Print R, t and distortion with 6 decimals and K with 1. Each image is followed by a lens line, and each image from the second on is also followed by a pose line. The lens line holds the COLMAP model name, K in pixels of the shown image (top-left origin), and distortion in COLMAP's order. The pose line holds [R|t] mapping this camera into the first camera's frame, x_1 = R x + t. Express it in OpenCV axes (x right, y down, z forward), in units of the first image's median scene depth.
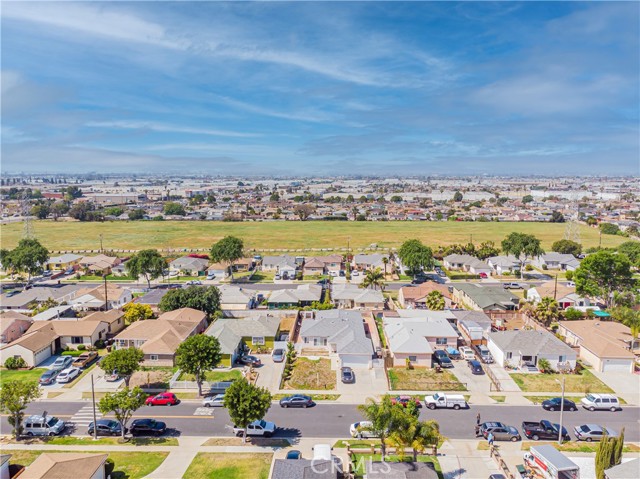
lens RADIAL K [[471.0, 0, 320.0], [0, 471.0, 239.5], [0, 0, 1]] dist [0.044419, -0.003001]
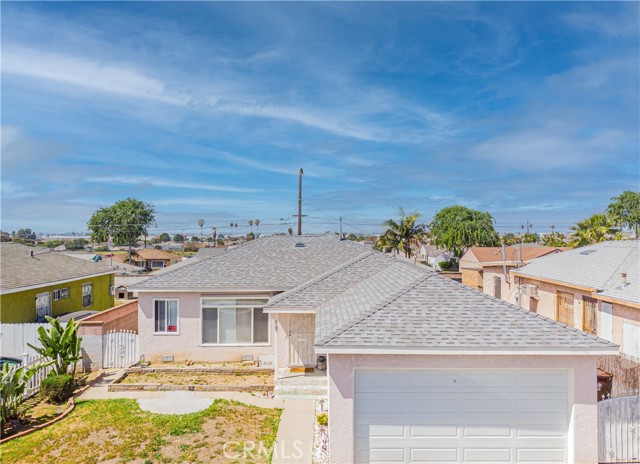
lens RADIAL K [[476.1, 0, 320.0], [0, 476.1, 232.0], [0, 0, 1]] dist [-0.001171, 0.005116]
pose [[0.999498, -0.001151, 0.031663, 0.021238], [0.005692, 0.989603, -0.143716, 0.146771], [-0.031168, 0.143824, 0.989112, 0.562039]]
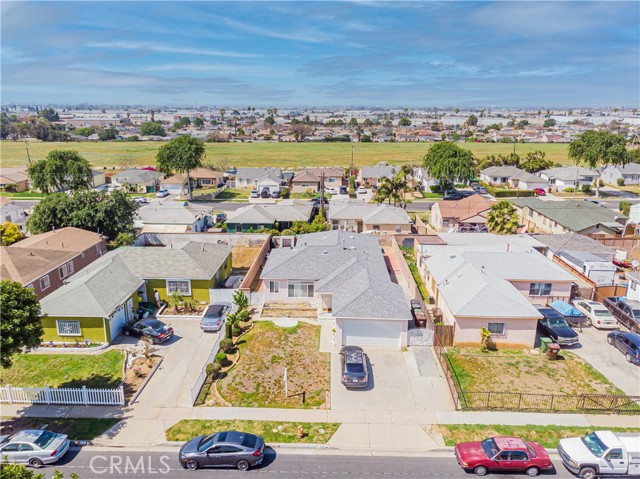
lens RADIAL K [[471.0, 0, 320.0], [0, 471.0, 239.5], [0, 0, 1]] dist [0.044419, -0.003001]
pose [[0.999994, 0.002538, -0.002223, 0.015816], [-0.002217, 0.990993, 0.133893, 0.066719], [0.002543, -0.133887, 0.990993, 0.354997]]
